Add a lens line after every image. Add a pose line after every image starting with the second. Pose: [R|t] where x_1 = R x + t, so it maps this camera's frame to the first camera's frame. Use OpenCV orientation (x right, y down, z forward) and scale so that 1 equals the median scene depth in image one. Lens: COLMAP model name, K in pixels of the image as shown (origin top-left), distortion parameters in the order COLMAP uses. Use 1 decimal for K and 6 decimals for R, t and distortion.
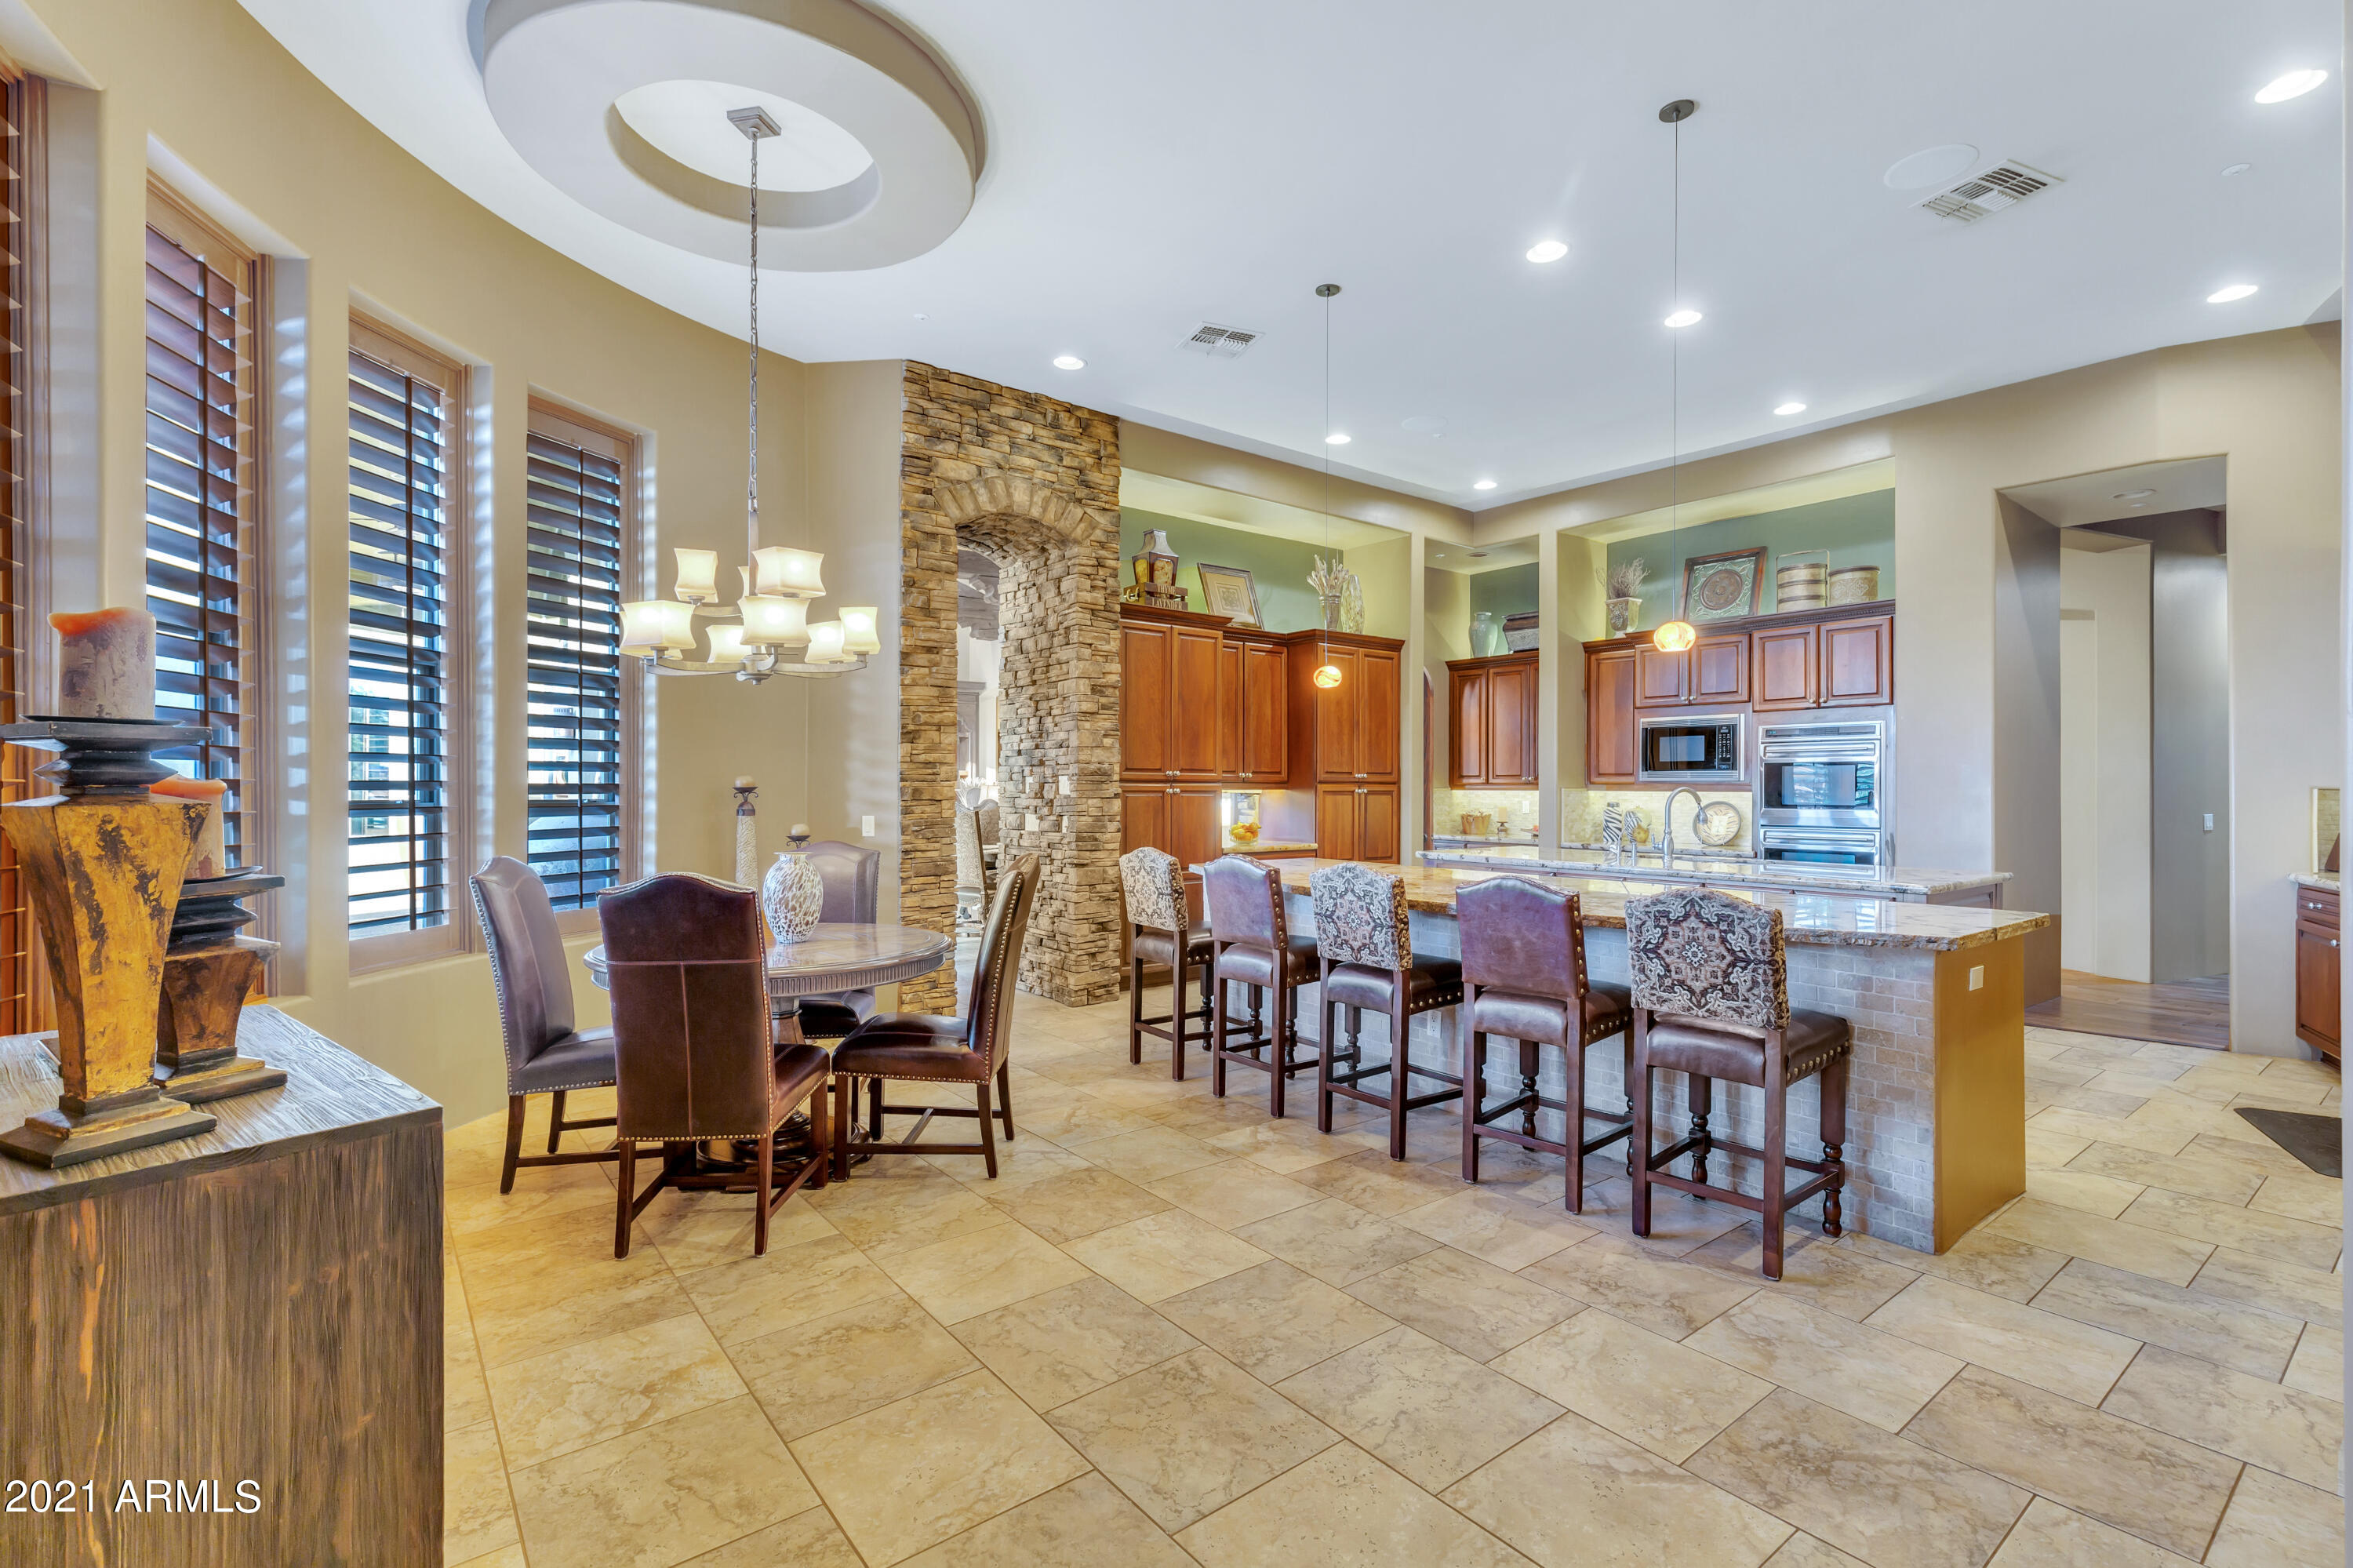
lens RADIAL K [[1056.6, 0, 1175.5], [0, 1056.6, 787.4], [0, 0, 1]] dist [-0.001635, -0.000074]
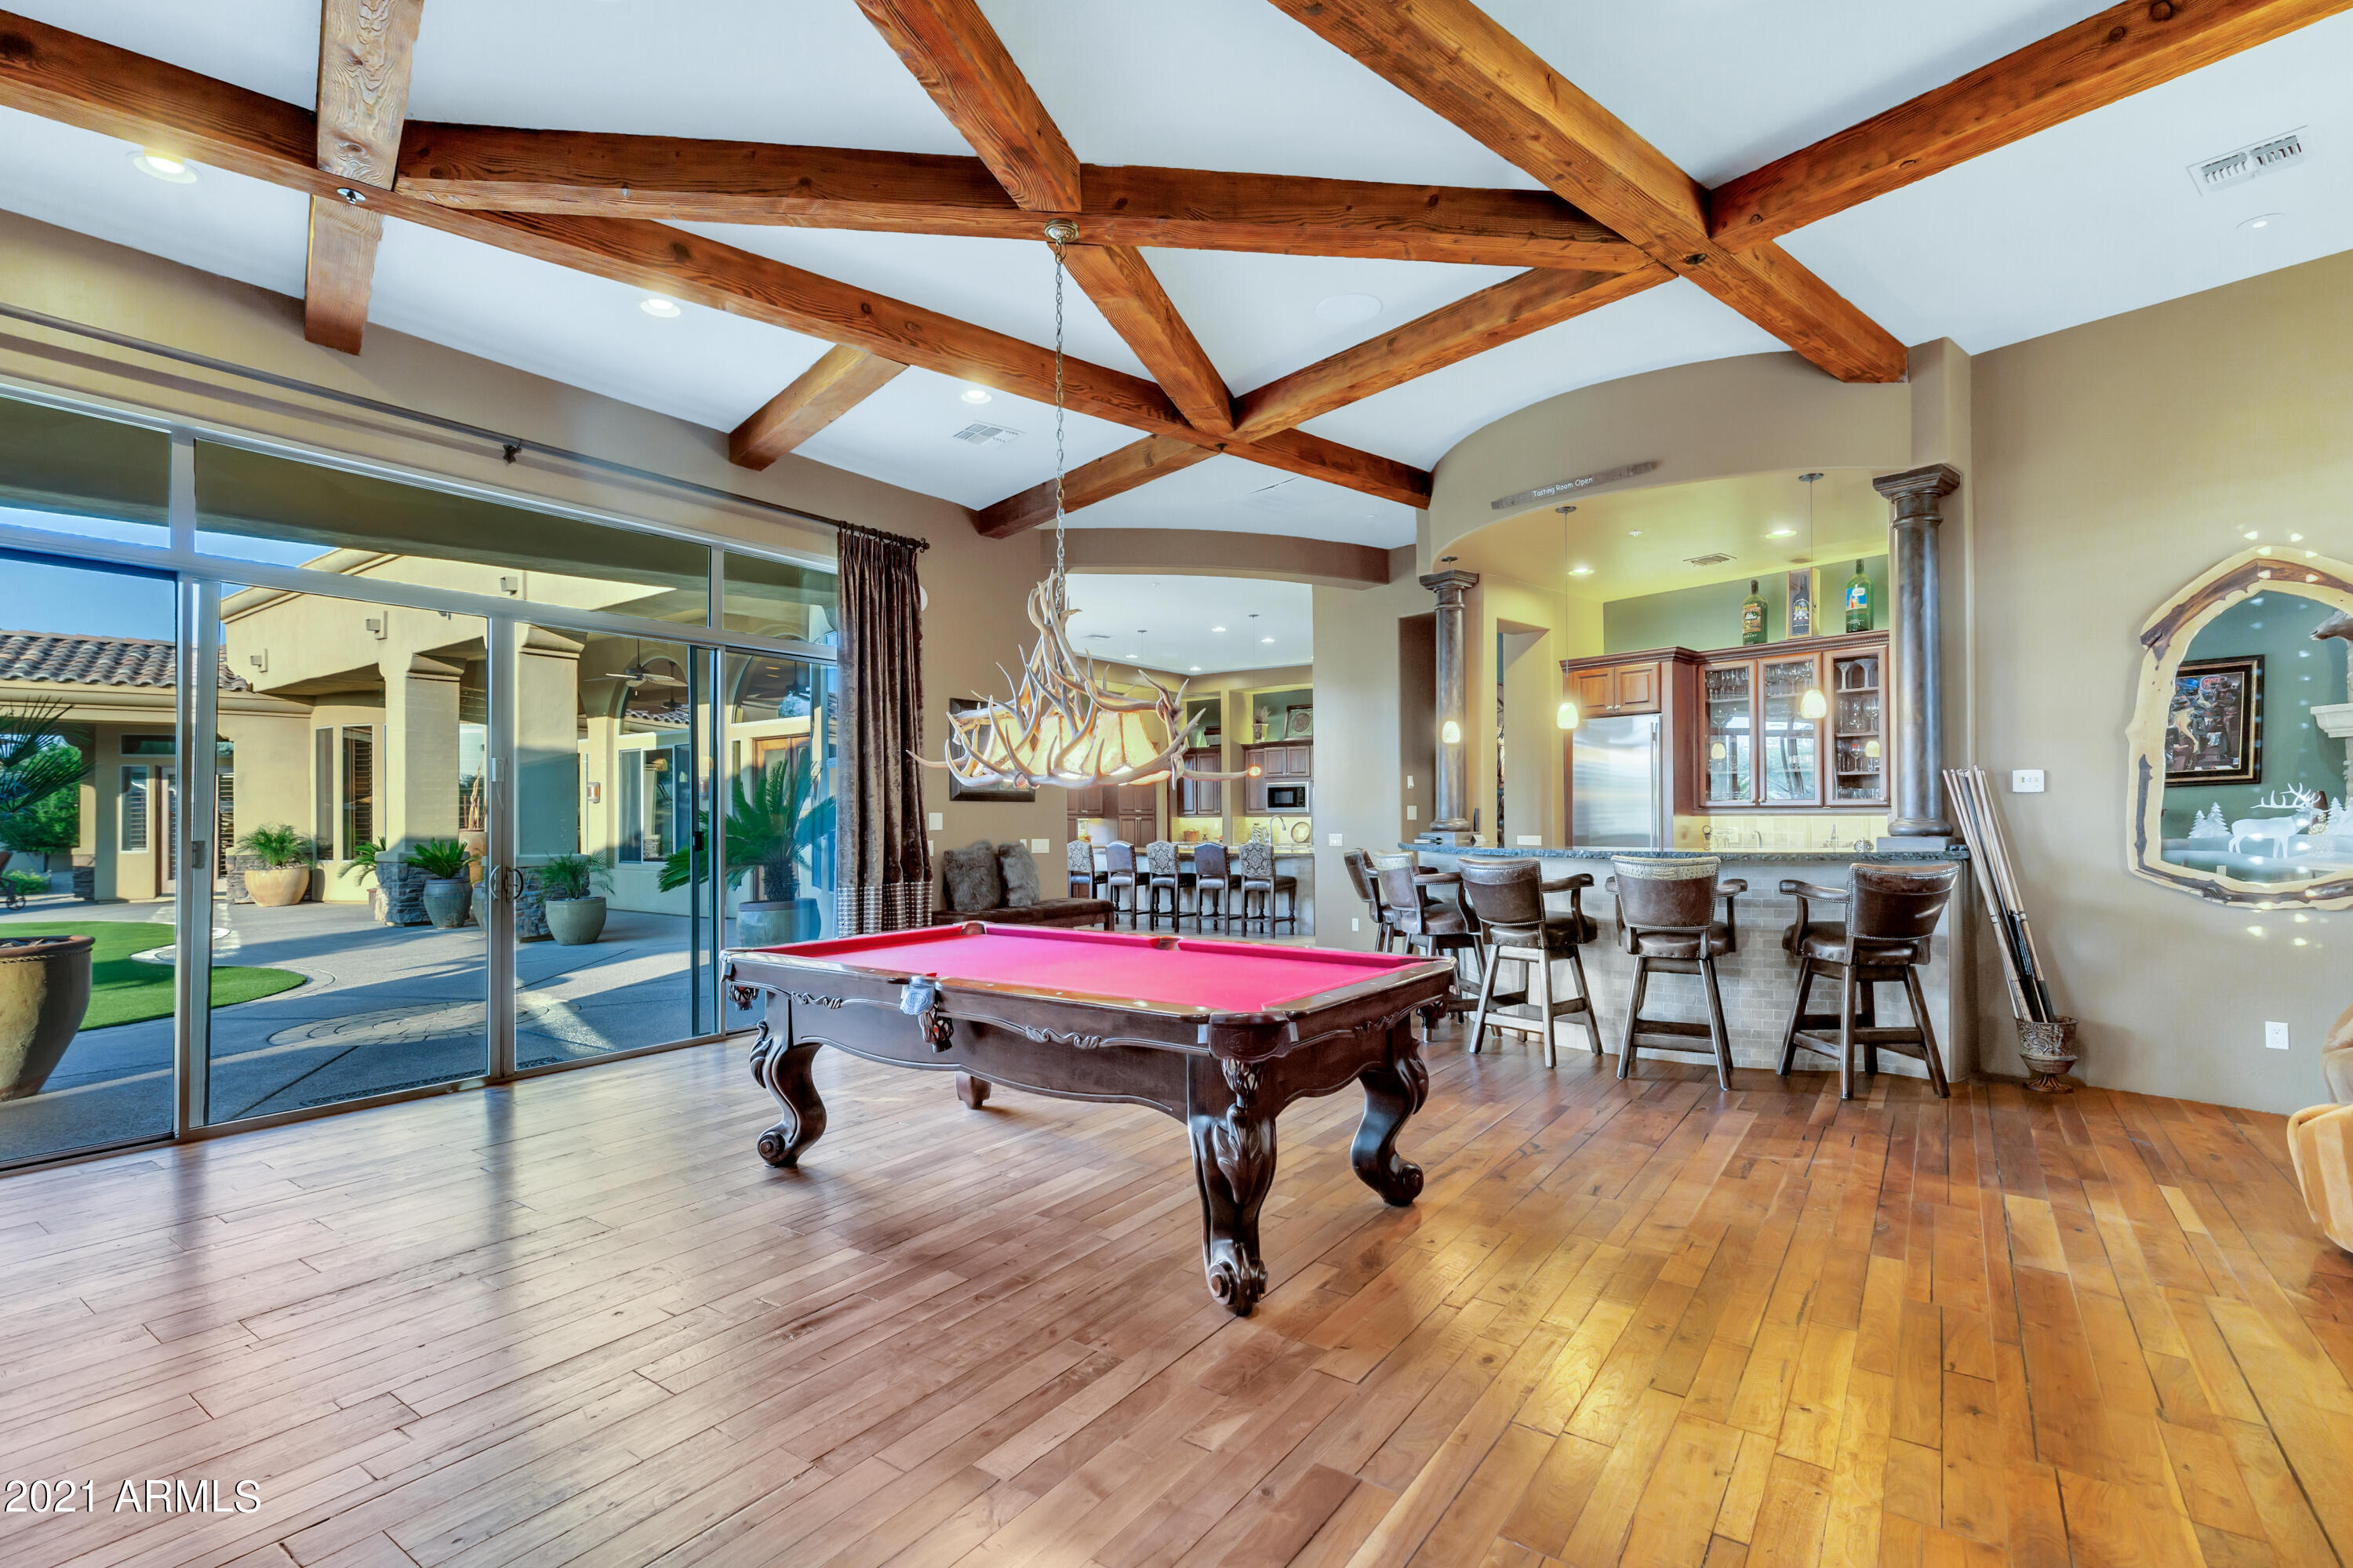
lens RADIAL K [[1056.6, 0, 1178.3], [0, 1056.6, 797.8], [0, 0, 1]] dist [-0.001635, -0.000074]
pose [[0.961715, -0.009281, 0.273894, -0.297781], [0.014122, 0.999777, -0.015709, -0.004834], [-0.273687, 0.018975, 0.961632, -0.945360]]
